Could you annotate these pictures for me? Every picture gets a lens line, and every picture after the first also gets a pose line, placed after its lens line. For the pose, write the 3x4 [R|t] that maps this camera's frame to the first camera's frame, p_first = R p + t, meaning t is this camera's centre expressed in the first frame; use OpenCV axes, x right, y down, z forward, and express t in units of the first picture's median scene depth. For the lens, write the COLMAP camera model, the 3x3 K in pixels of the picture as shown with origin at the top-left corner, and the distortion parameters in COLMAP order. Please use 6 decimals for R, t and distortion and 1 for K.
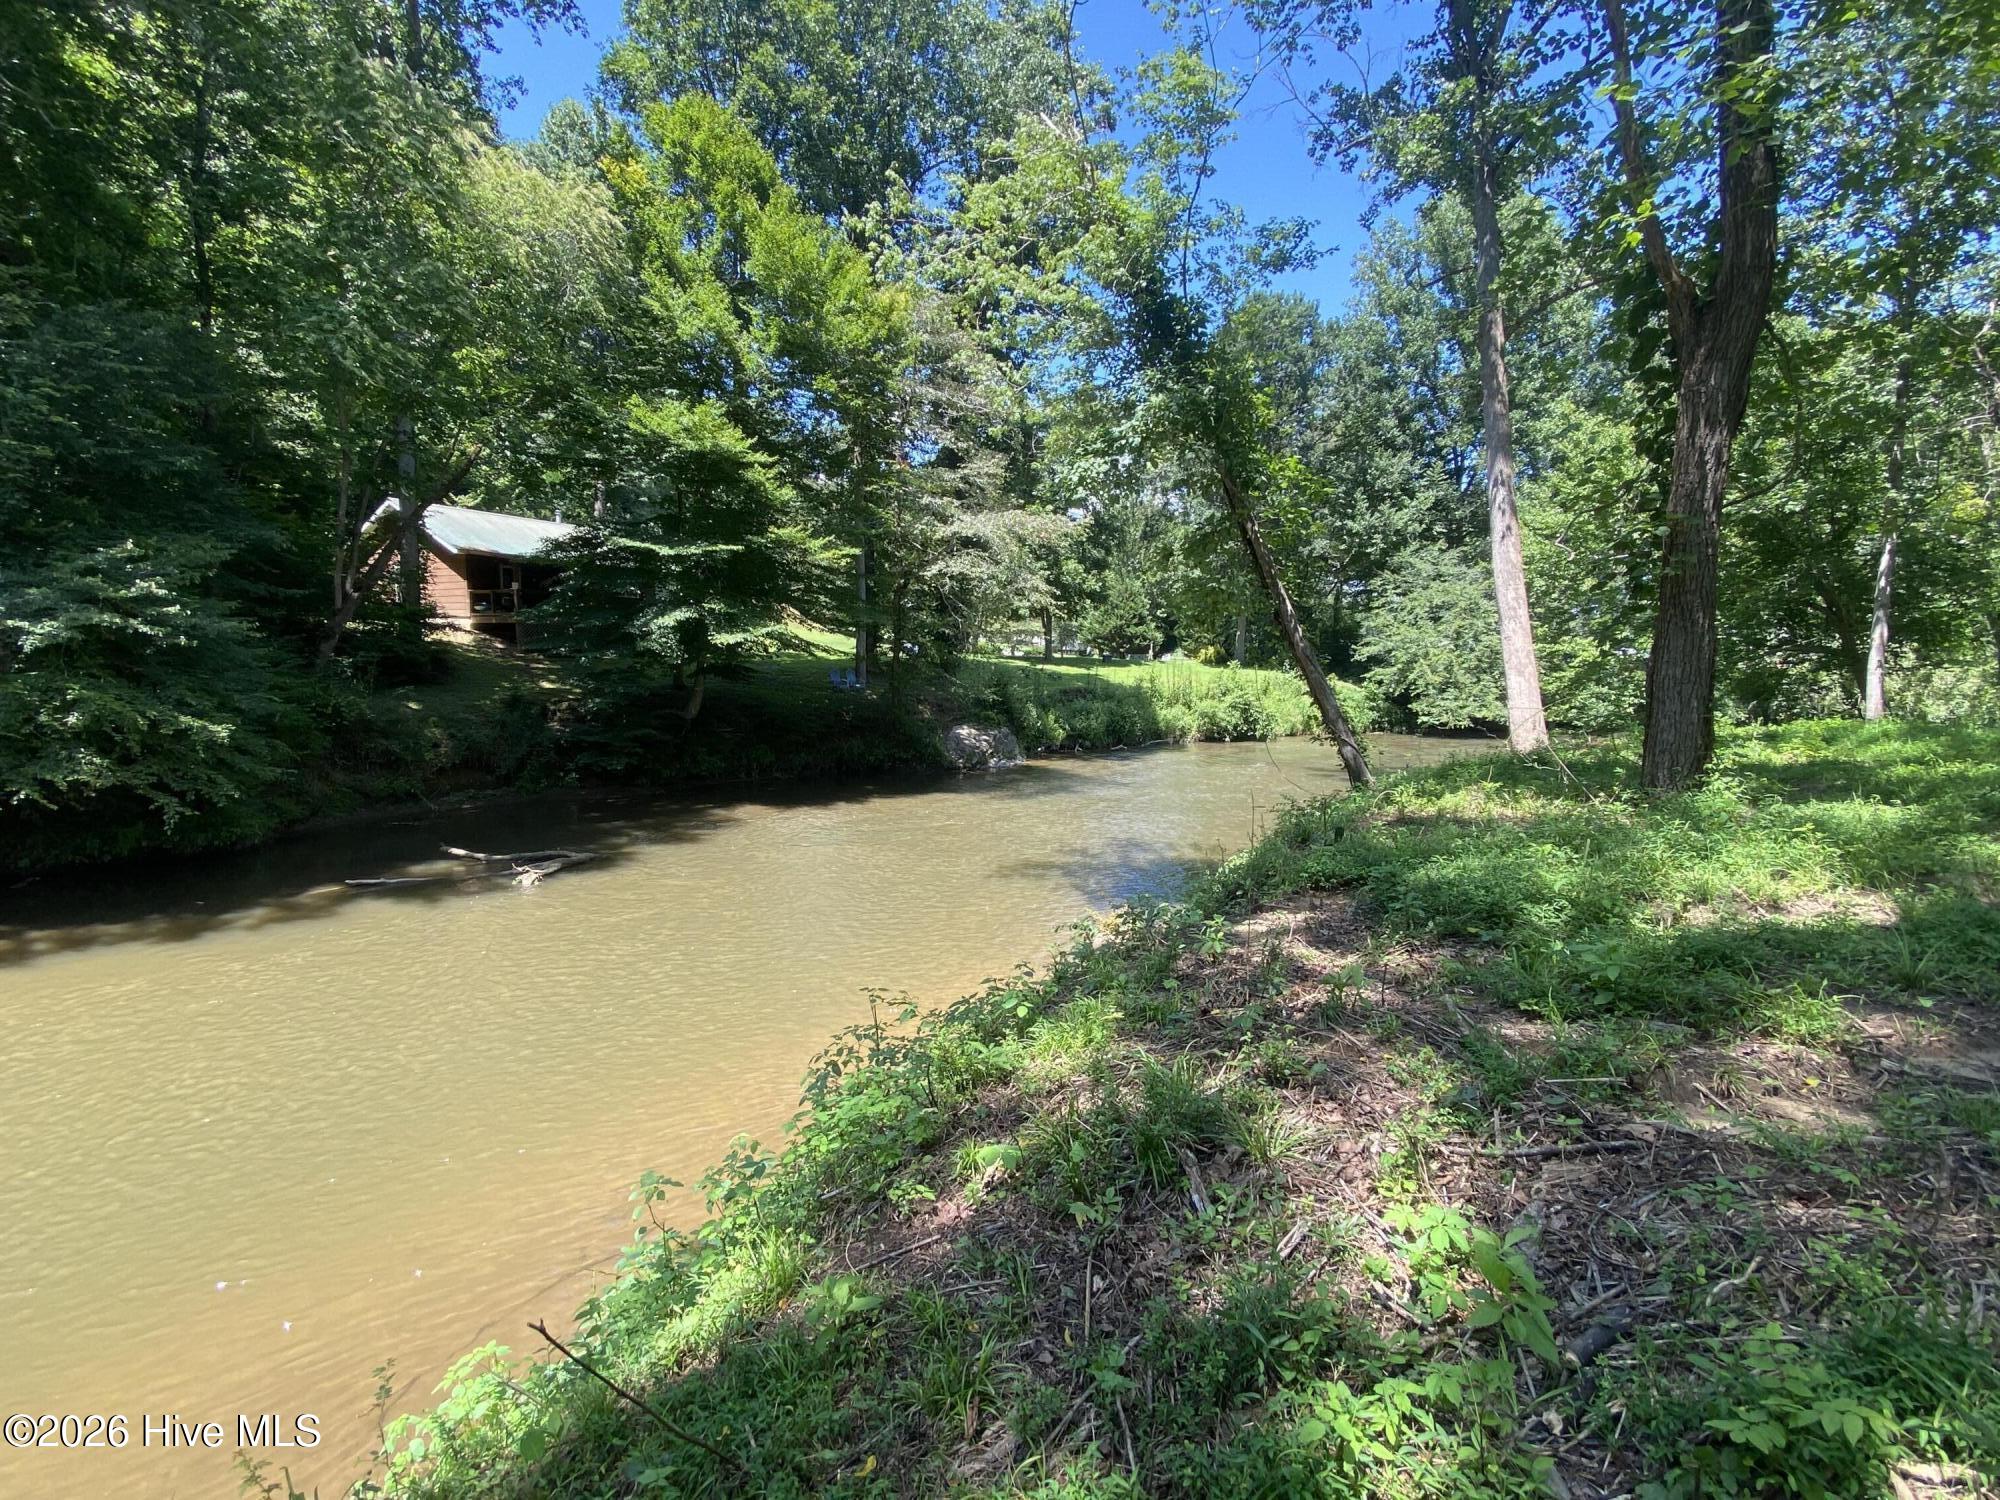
lens RADIAL K [[878.9, 0, 993.9], [0, 878.9, 773.4], [0, 0, 1]] dist [-0.000565, -0.022580]
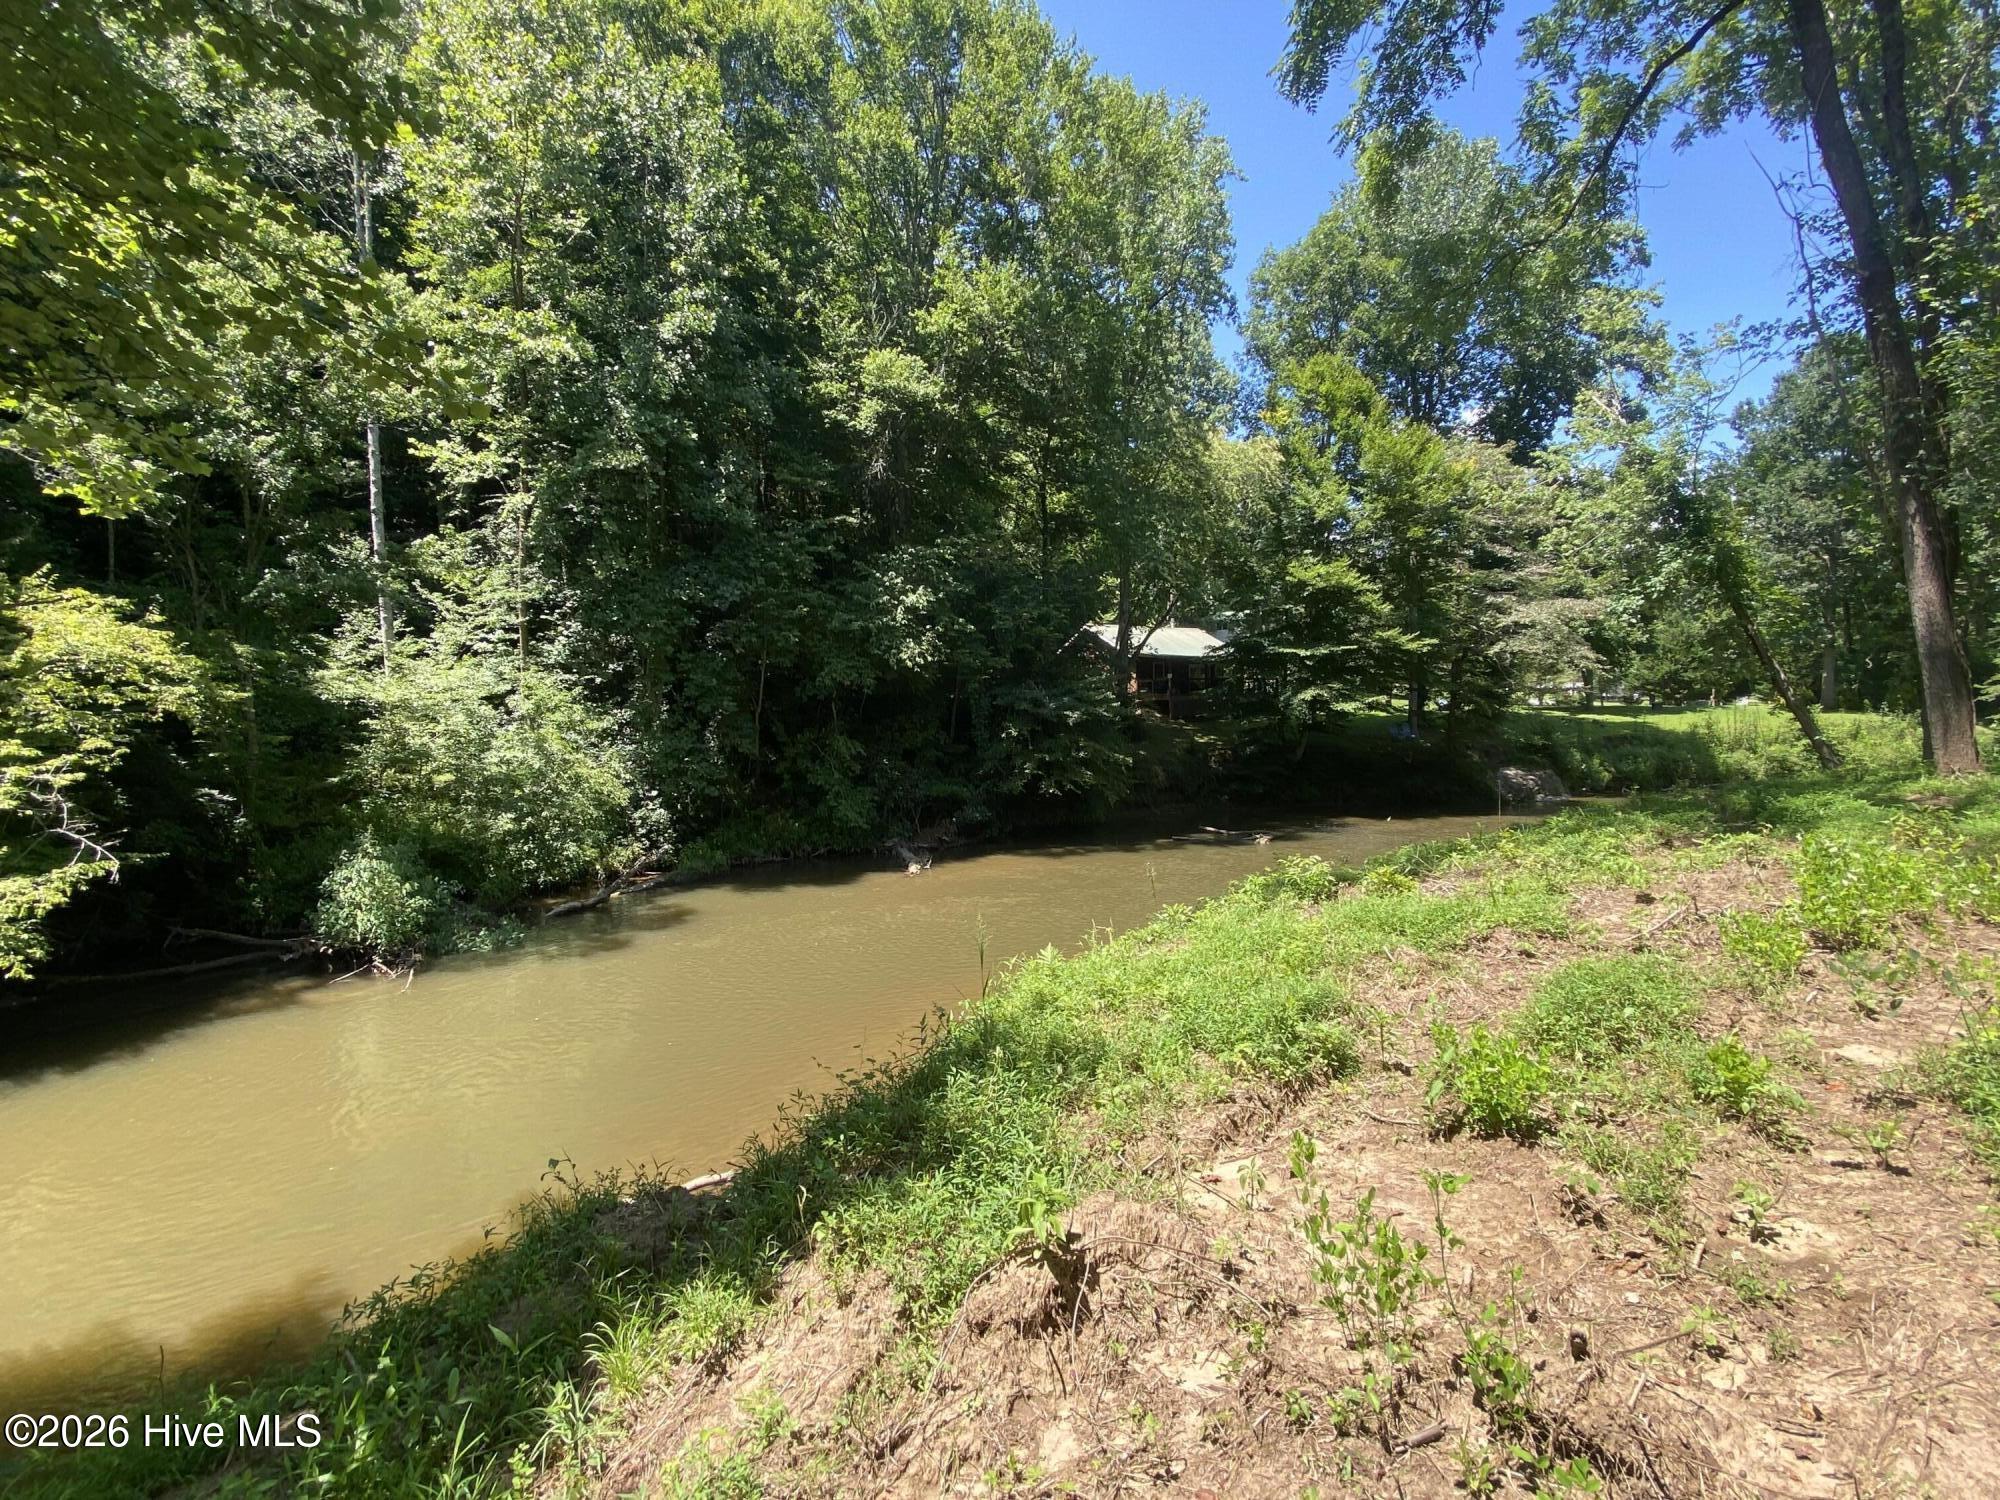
lens RADIAL K [[878.9, 0, 993.9], [0, 878.9, 773.4], [0, 0, 1]] dist [-0.000565, -0.022580]
pose [[0.863316, -0.002465, -0.504659, -0.055517], [-0.030711, 0.997878, -0.057411, 0.063068], [0.503729, 0.065062, 0.861408, -0.557832]]
